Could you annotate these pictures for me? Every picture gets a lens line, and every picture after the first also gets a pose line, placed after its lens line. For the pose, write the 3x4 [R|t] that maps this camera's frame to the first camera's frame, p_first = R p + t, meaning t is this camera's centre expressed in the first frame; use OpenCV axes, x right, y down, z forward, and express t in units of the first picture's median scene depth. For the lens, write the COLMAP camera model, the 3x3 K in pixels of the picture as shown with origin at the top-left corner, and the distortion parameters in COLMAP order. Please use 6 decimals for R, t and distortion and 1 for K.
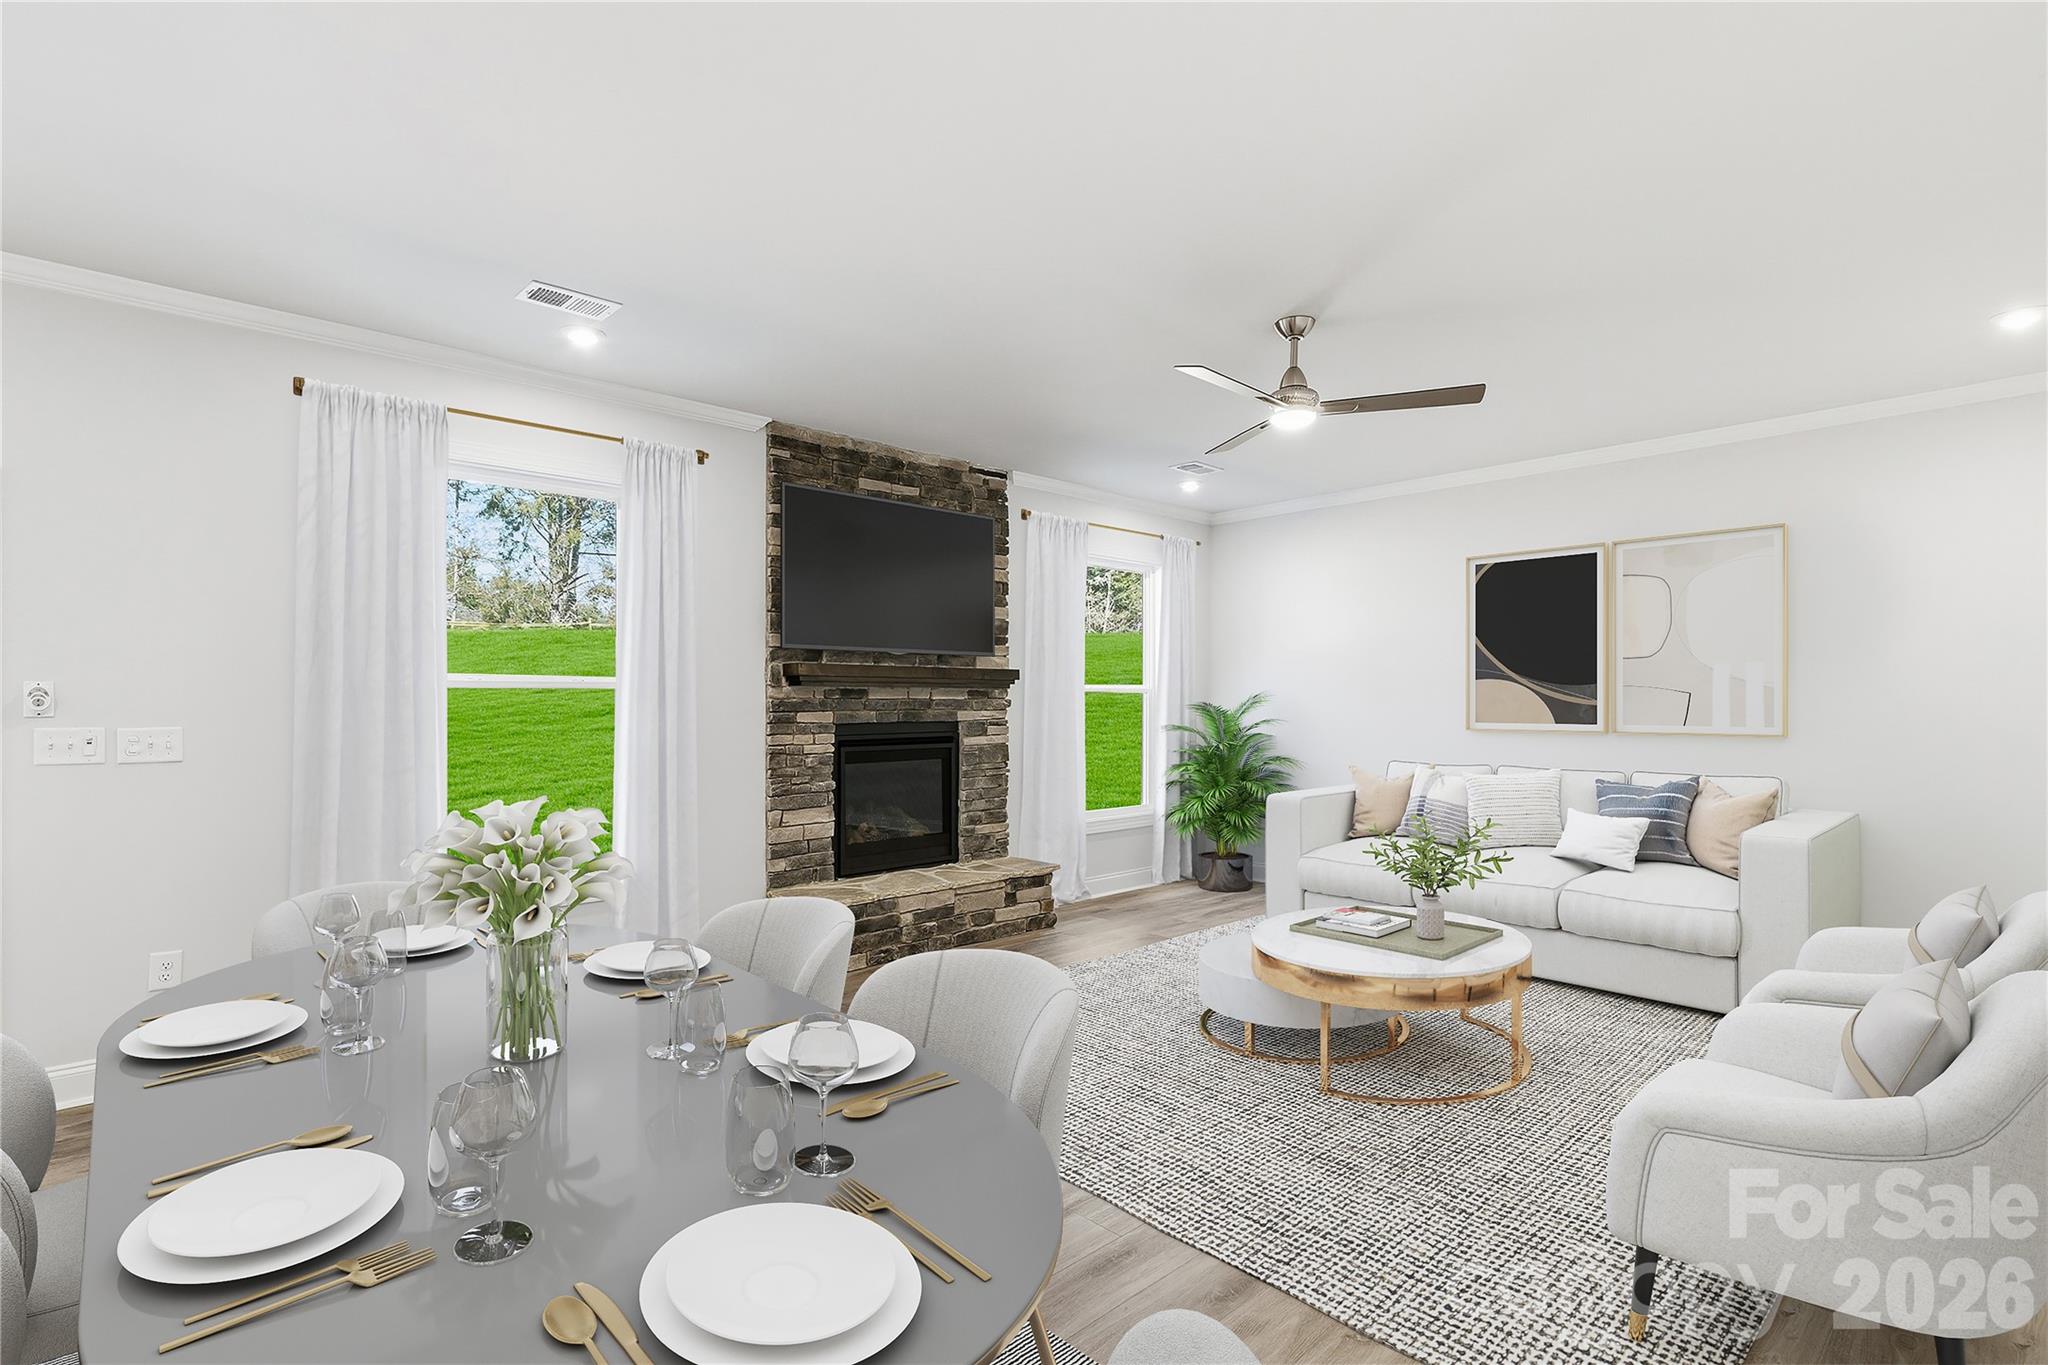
lens RADIAL K [[994.1, 0, 1023.9], [0, 994.1, 683.4], [0, 0, 1]] dist [0.058812, 0.000775]
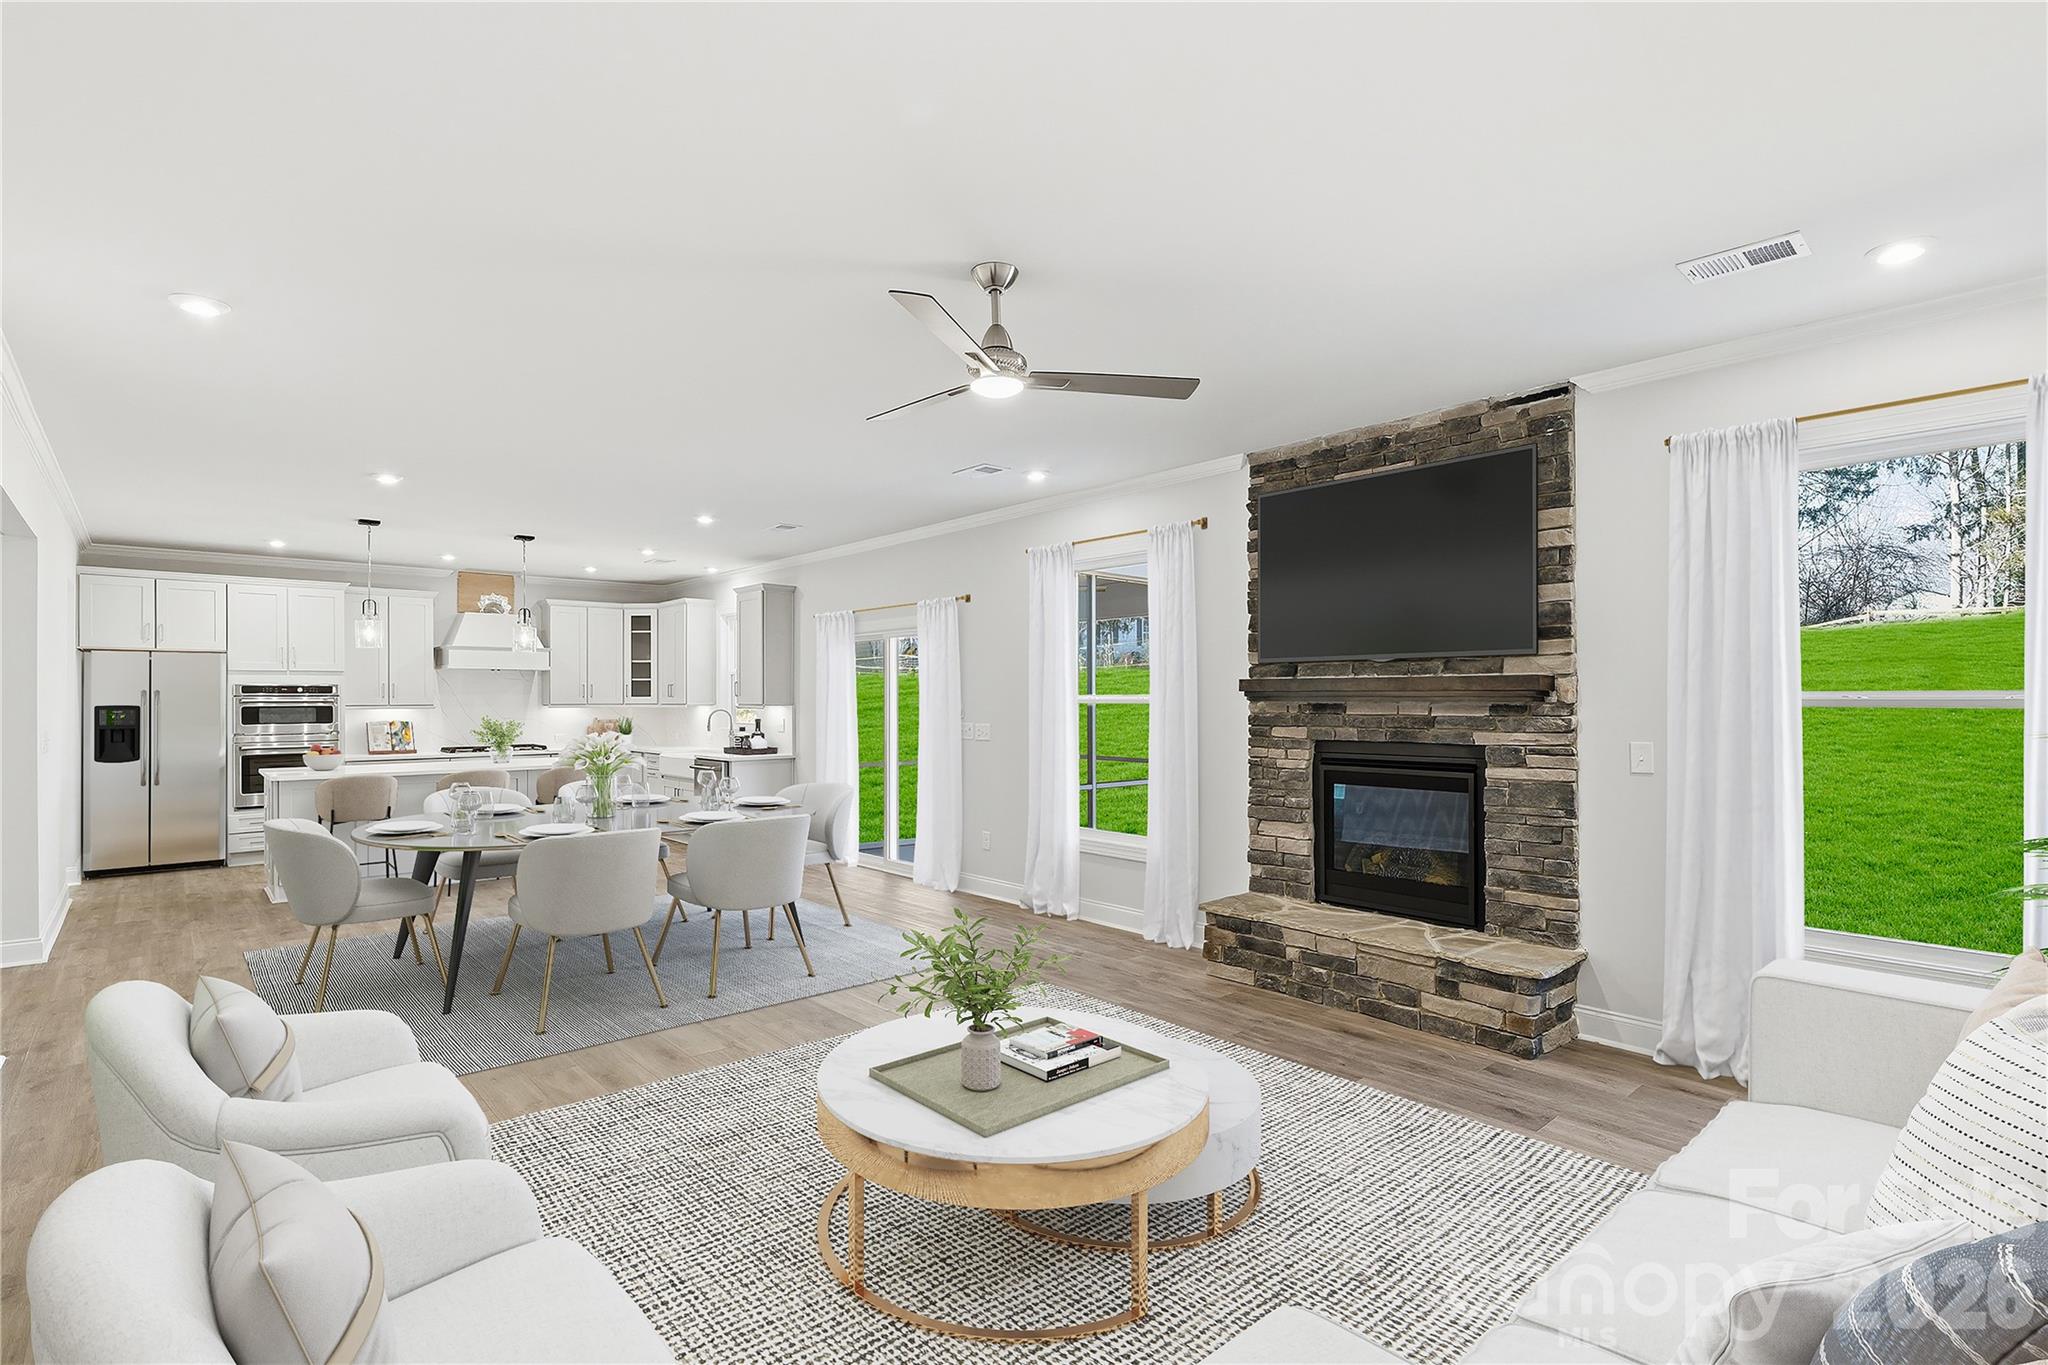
lens RADIAL K [[984.7, 0, 1028.9], [0, 984.7, 694.5], [0, 0, 1]] dist [0.016033, -0.001259]
pose [[-0.014392, -0.014497, -0.999791, 0.715784], [0.004980, 0.999881, -0.014570, 0.008864], [0.999884, -0.005188, -0.014318, 0.692991]]
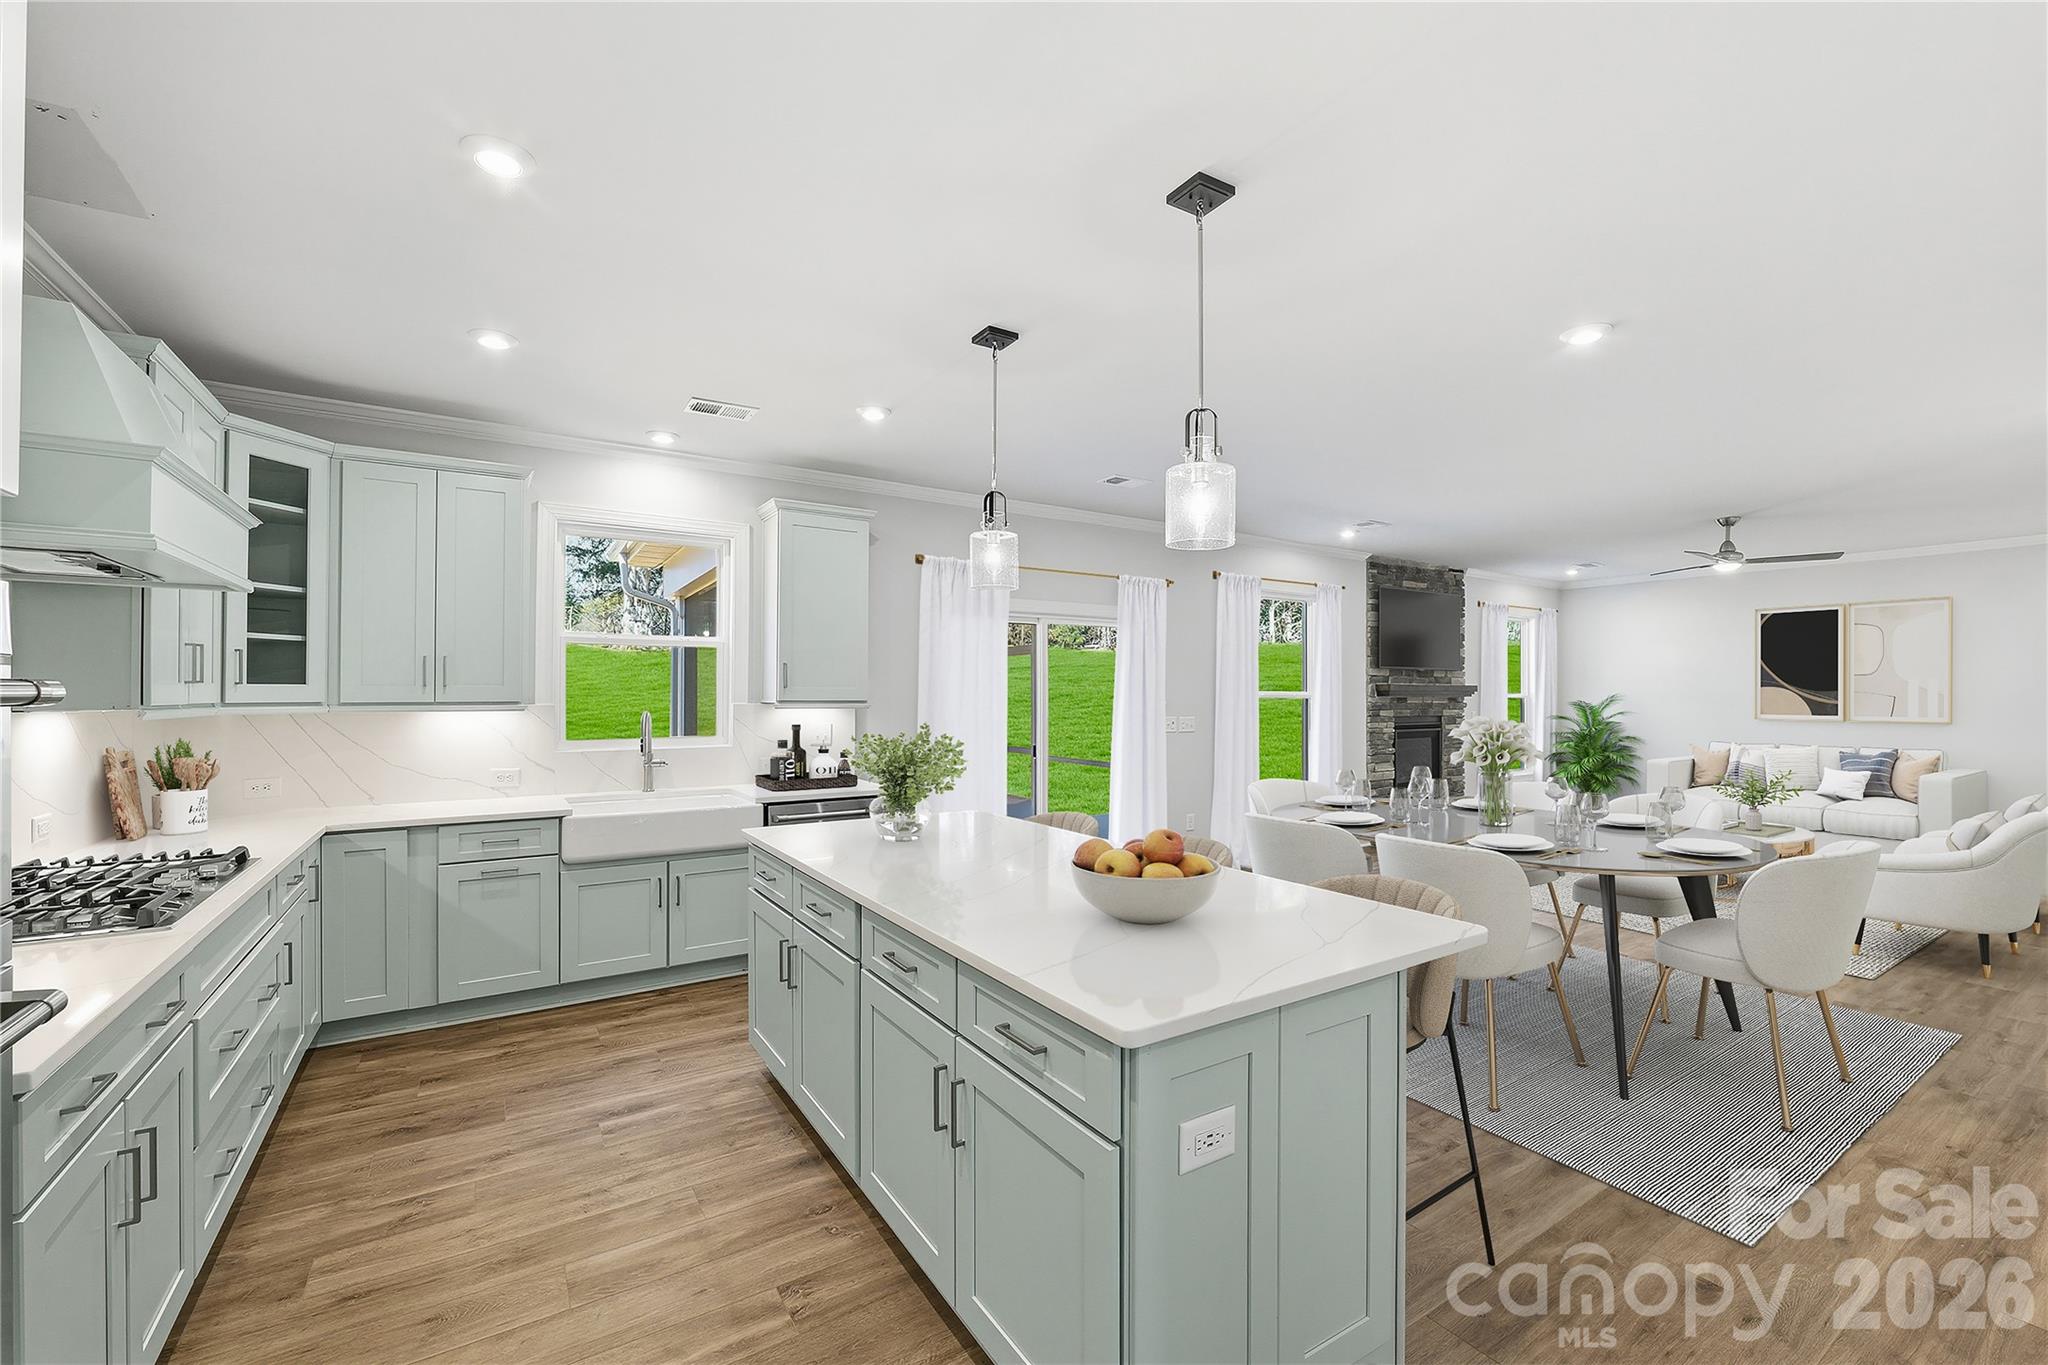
lens RADIAL K [[845.2, 0, 1071.4], [0, 845.2, 709.3], [0, 0, 1]] dist [-0.014025, -0.000231]
pose [[0.990308, -0.005424, -0.138783, -0.522864], [0.008291, 0.999764, 0.020091, -0.008421], [0.138641, -0.021047, 0.990119, -0.568068]]
